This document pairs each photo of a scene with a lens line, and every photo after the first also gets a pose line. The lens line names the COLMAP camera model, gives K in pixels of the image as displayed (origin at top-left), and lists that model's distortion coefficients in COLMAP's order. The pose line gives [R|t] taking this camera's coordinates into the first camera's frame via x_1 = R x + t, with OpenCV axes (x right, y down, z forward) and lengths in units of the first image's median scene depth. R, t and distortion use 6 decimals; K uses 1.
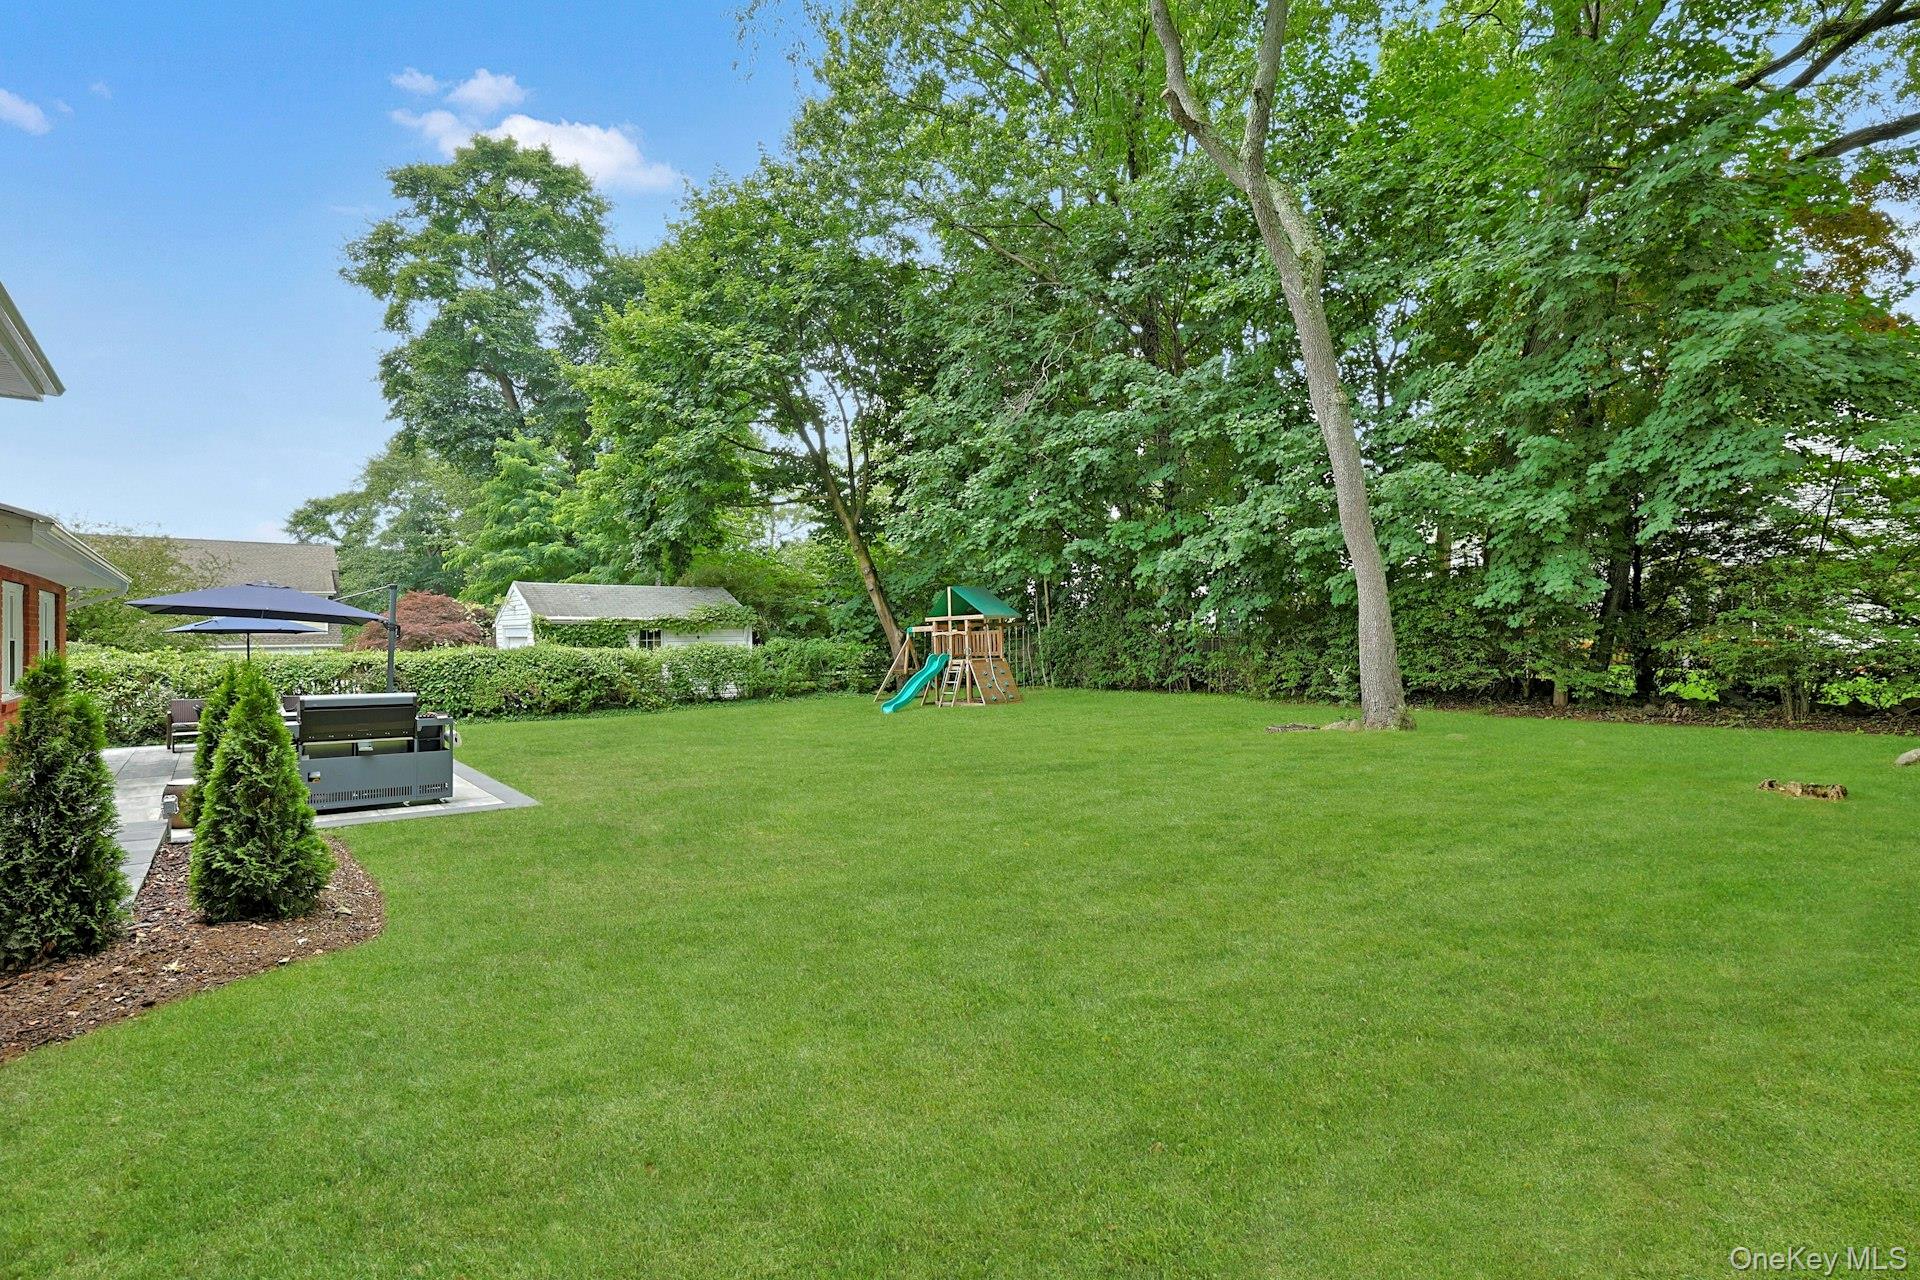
lens RADIAL K [[908.3, 0, 954.0], [0, 908.3, 641.9], [0, 0, 1]] dist [0.002180, 0.000125]
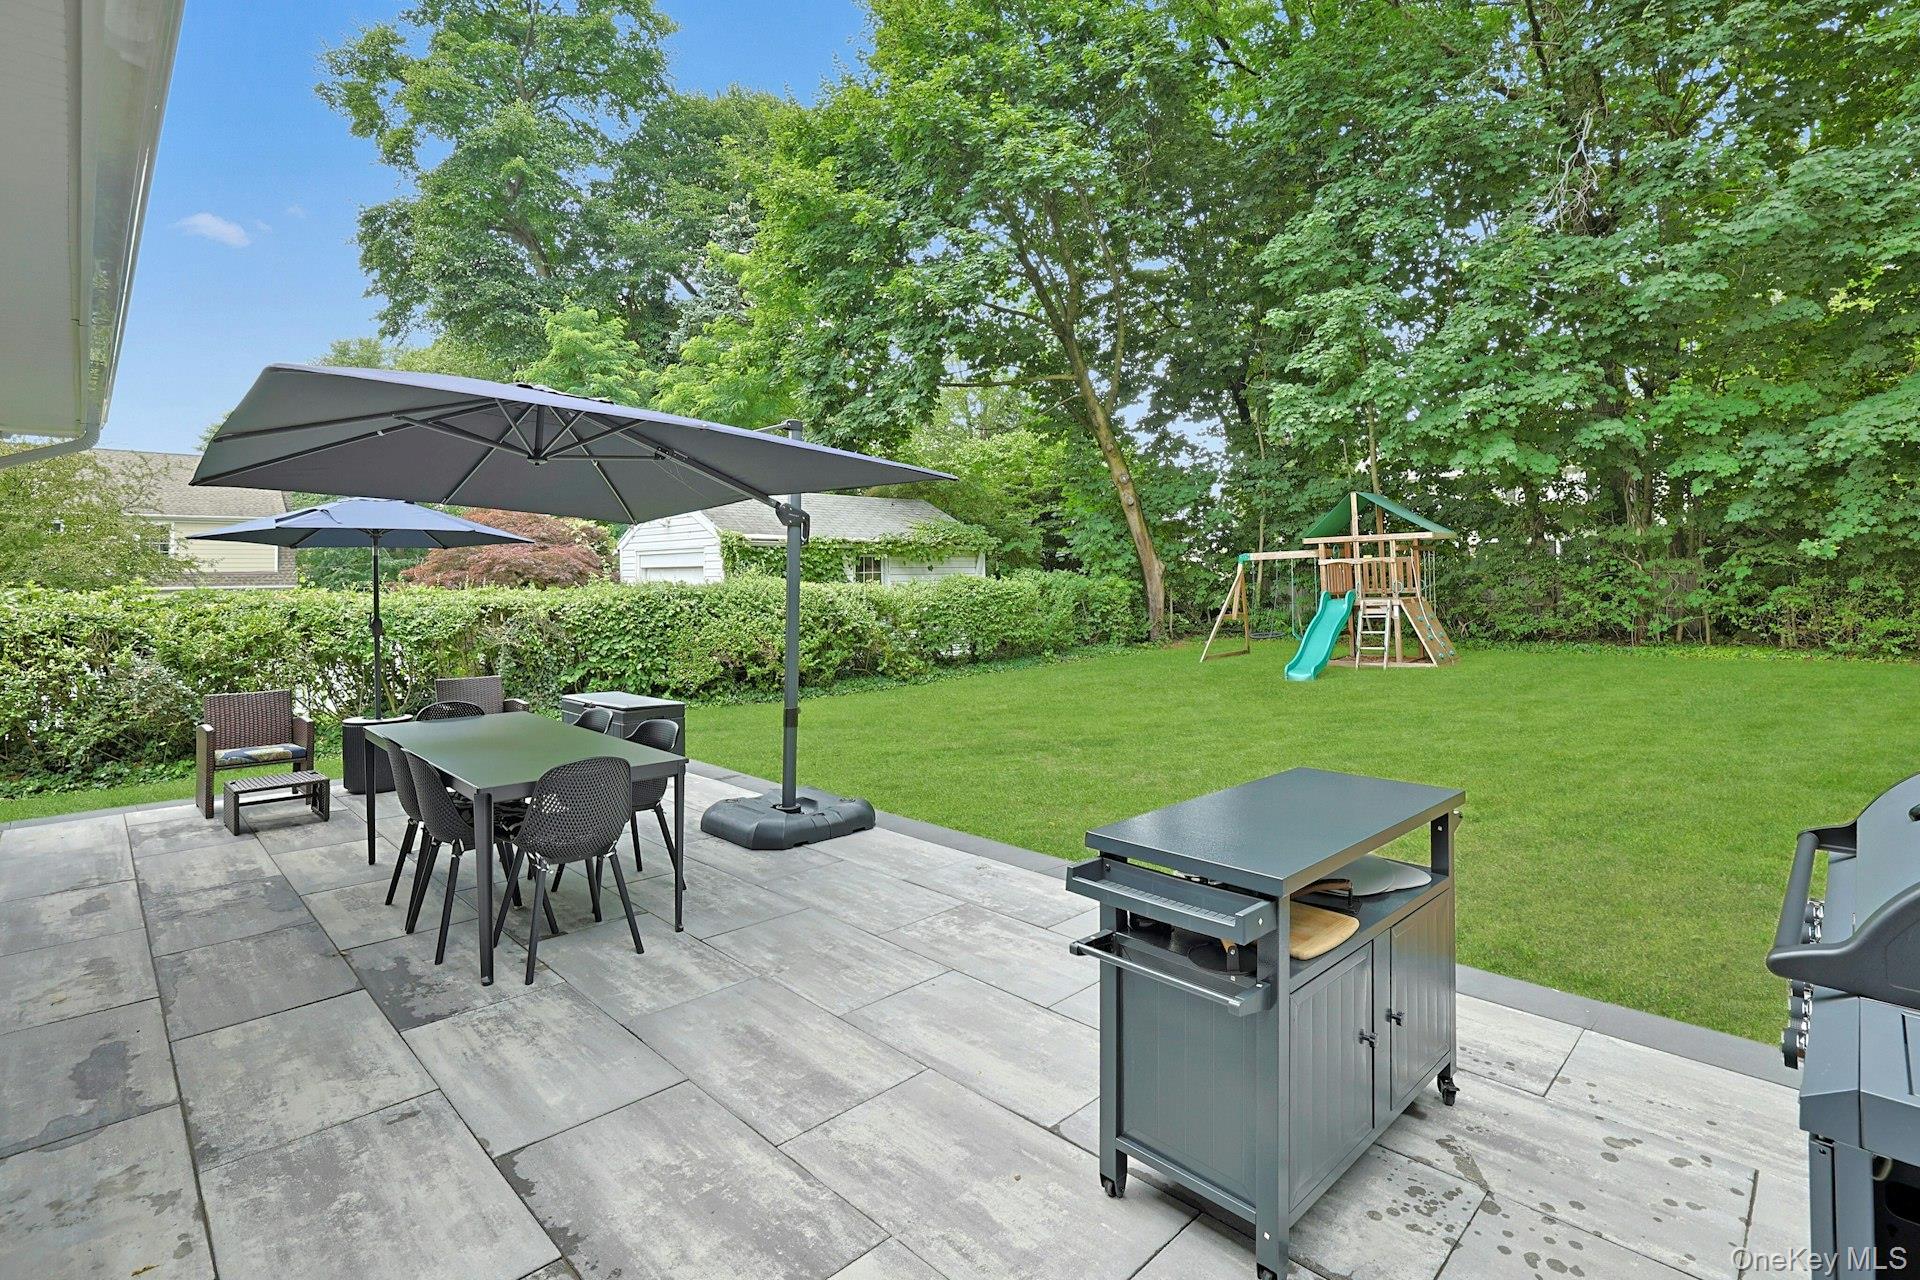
lens RADIAL K [[893.2, 0, 960.7], [0, 893.2, 571.7], [0, 0, 1]] dist [-0.004085, -0.000308]
pose [[0.994985, -0.000207, 0.100026, -0.338382], [0.001426, 0.999926, -0.012111, 0.005949], [-0.100017, 0.012192, 0.994911, 0.336677]]
